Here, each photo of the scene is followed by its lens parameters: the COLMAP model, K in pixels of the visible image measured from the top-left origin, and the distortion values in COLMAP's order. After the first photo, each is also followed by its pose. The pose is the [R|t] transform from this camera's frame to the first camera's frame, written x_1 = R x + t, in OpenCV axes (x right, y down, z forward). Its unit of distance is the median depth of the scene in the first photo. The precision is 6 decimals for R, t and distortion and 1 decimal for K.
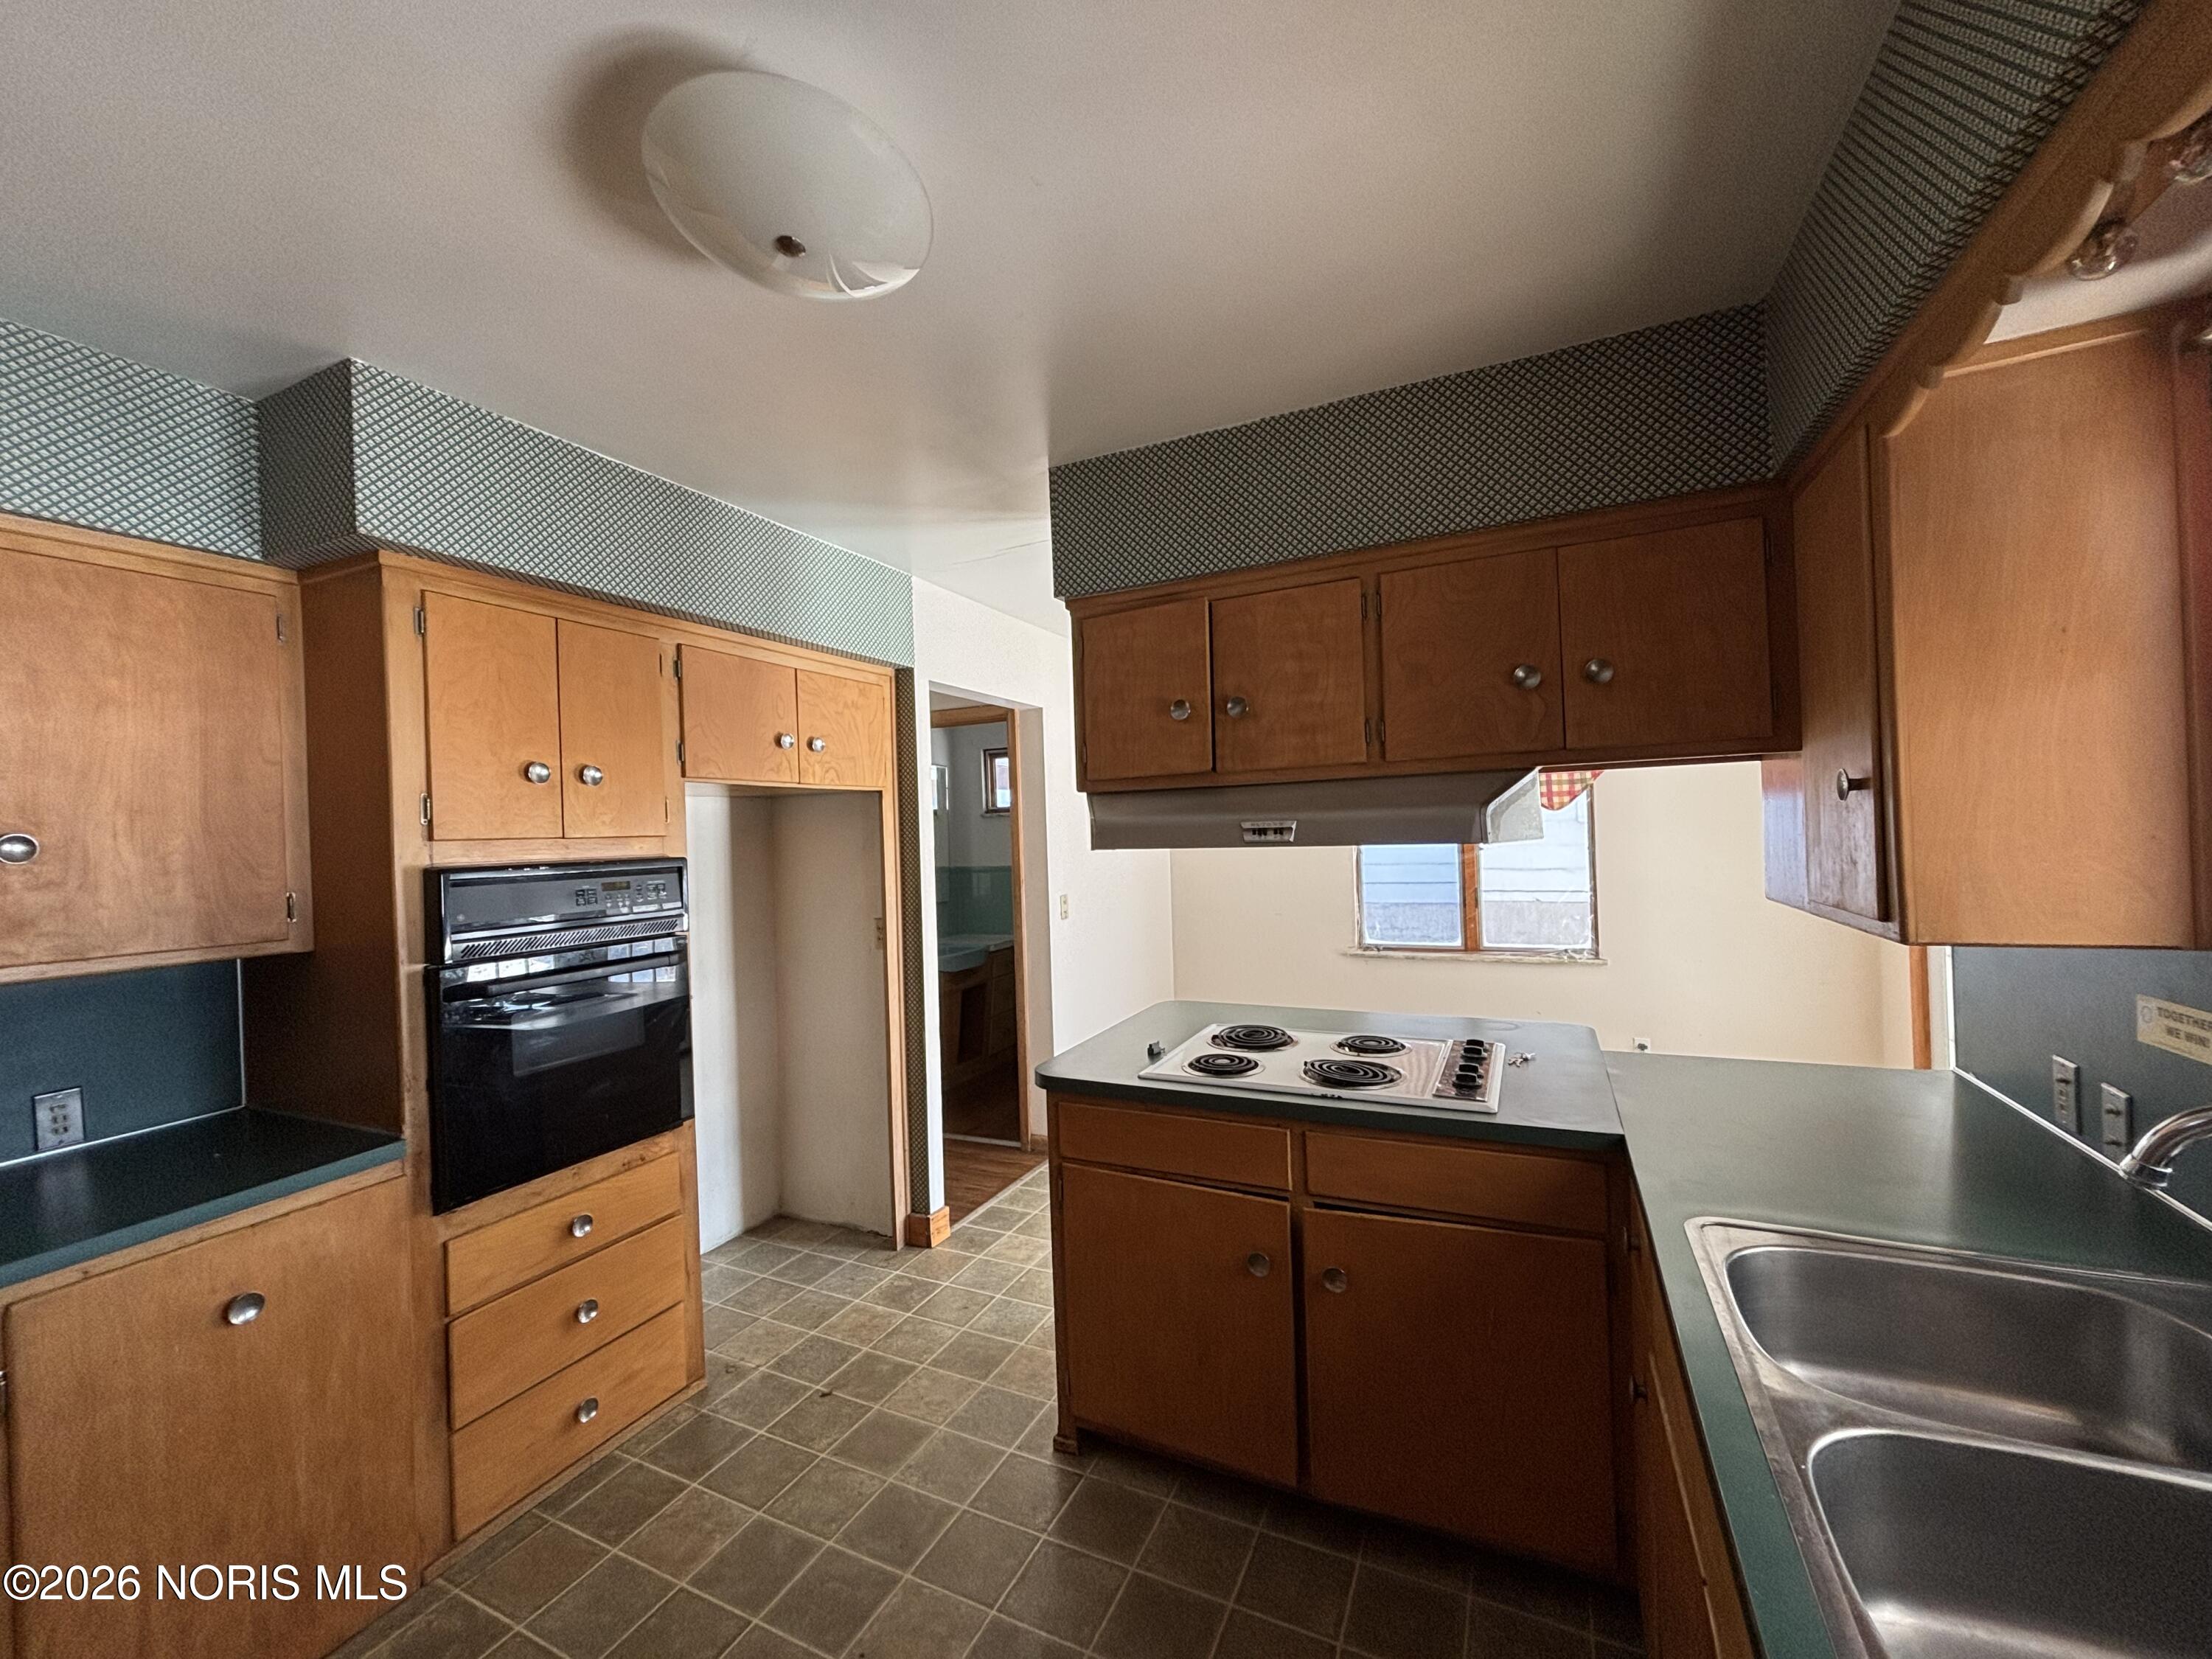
lens RADIAL K [[888.4, 0, 1103.9], [0, 888.4, 831.6], [0, 0, 1]] dist [0.004227, -0.001186]
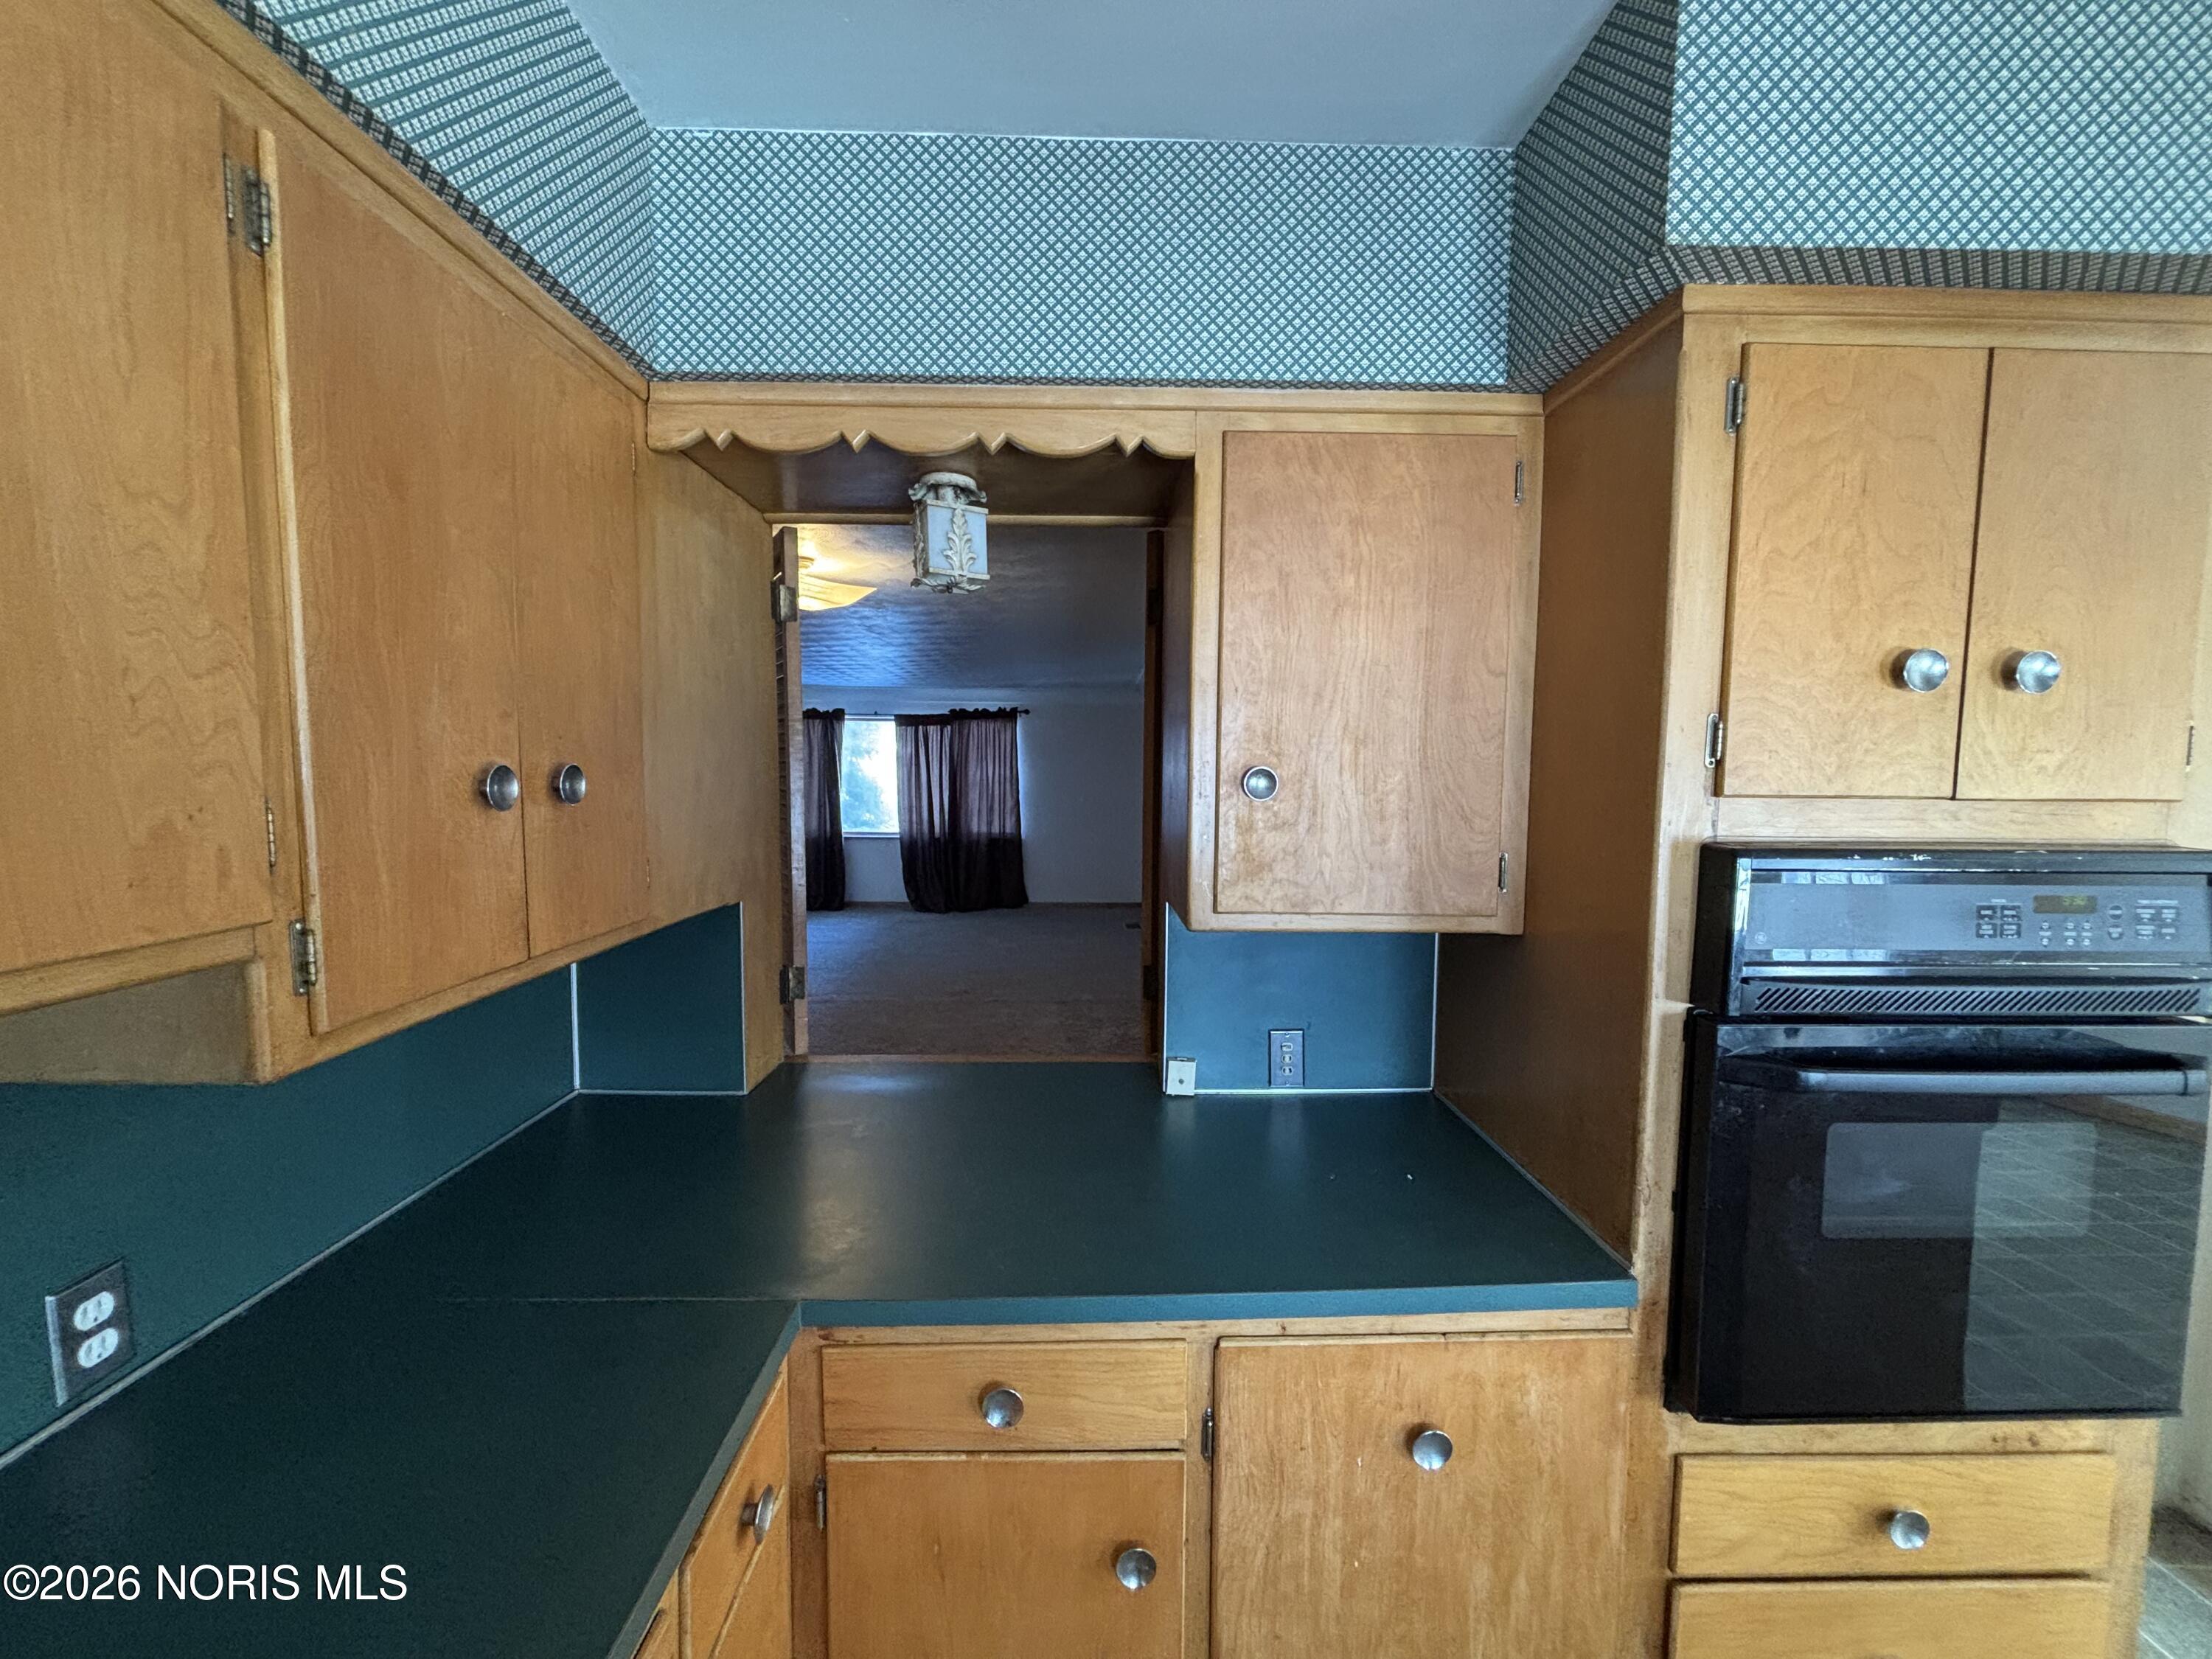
lens RADIAL K [[888.4, 0, 1104.8], [0, 888.4, 830.2], [0, 0, 1]] dist [0.004227, -0.001186]
pose [[0.448433, 0.102989, -0.887863, -0.427505], [-0.026961, 0.994446, 0.101735, -0.015759], [0.893410, -0.021684, 0.448719, 0.394140]]
